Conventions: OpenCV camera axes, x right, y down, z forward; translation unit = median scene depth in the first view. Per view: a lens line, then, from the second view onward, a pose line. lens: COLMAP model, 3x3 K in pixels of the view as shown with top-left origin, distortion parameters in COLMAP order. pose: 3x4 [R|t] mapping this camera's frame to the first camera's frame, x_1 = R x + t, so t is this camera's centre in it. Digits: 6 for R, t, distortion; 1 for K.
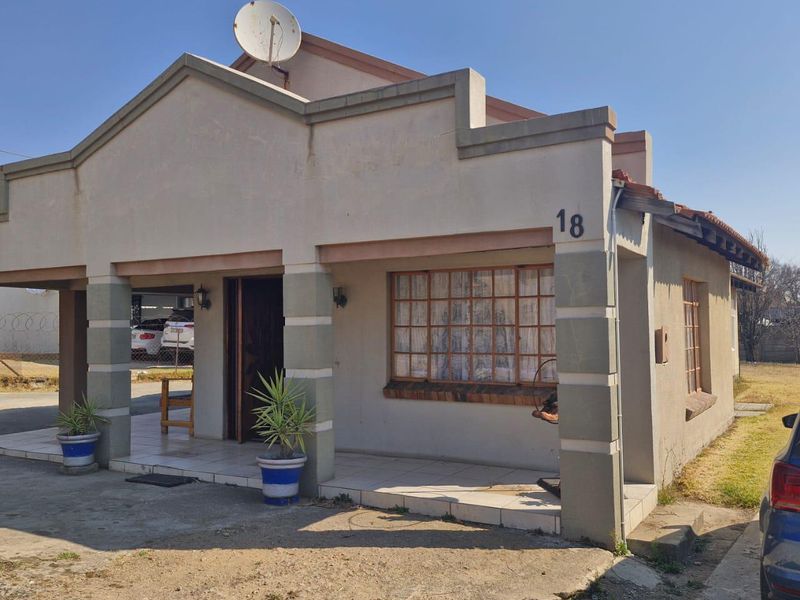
lens RADIAL K [[726.5, 0, 389.0], [0, 726.5, 298.6], [0, 0, 1]] dist [0.120287, -0.170802]
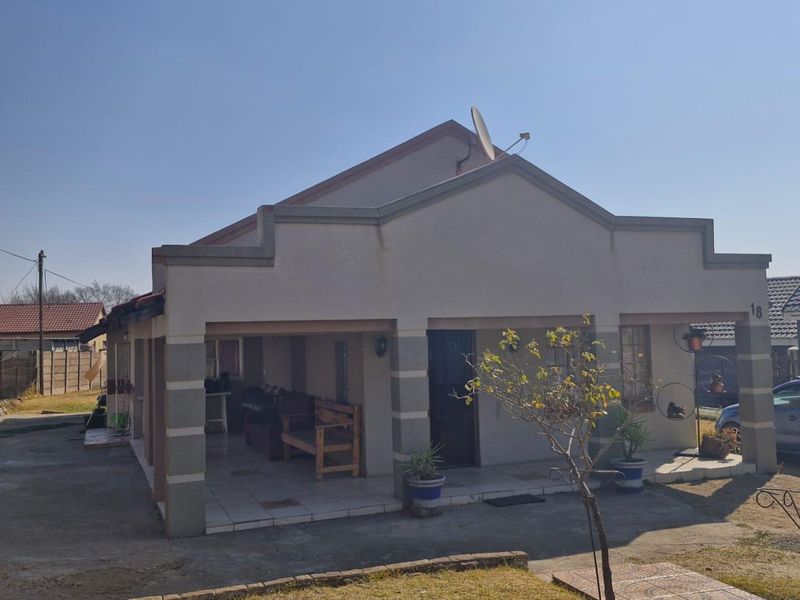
lens RADIAL K [[726.5, 0, 392.6], [0, 726.5, 306.2], [0, 0, 1]] dist [0.120287, -0.170802]
pose [[0.615513, 0.025525, 0.787713, -1.528586], [-0.007960, 0.999626, -0.026172, -0.045164], [-0.788086, 0.009840, 0.615486, 0.449754]]
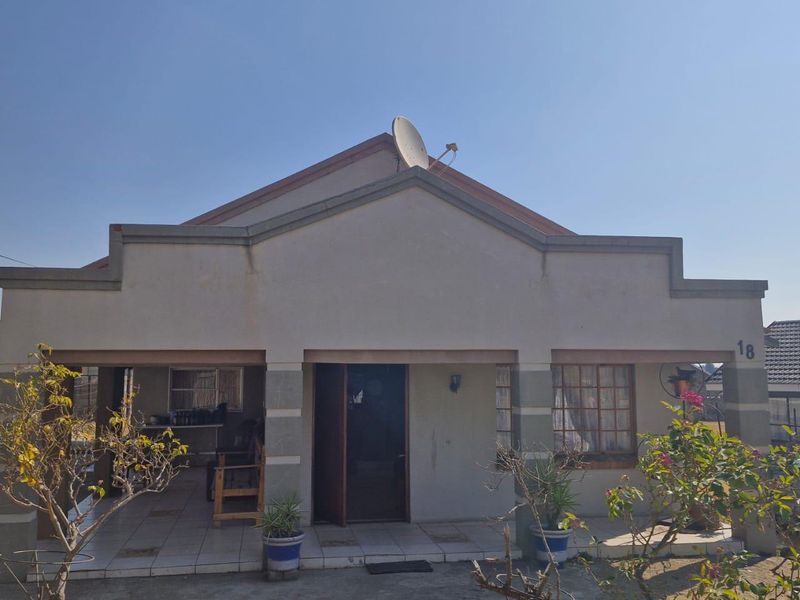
lens RADIAL K [[726.5, 0, 398.3], [0, 726.5, 298.0], [0, 0, 1]] dist [0.120287, -0.170802]
pose [[0.761941, 0.073253, 0.643491, -1.096704], [-0.029312, 0.996465, -0.078728, -0.053774], [-0.646983, 0.041124, 0.761394, 0.218717]]
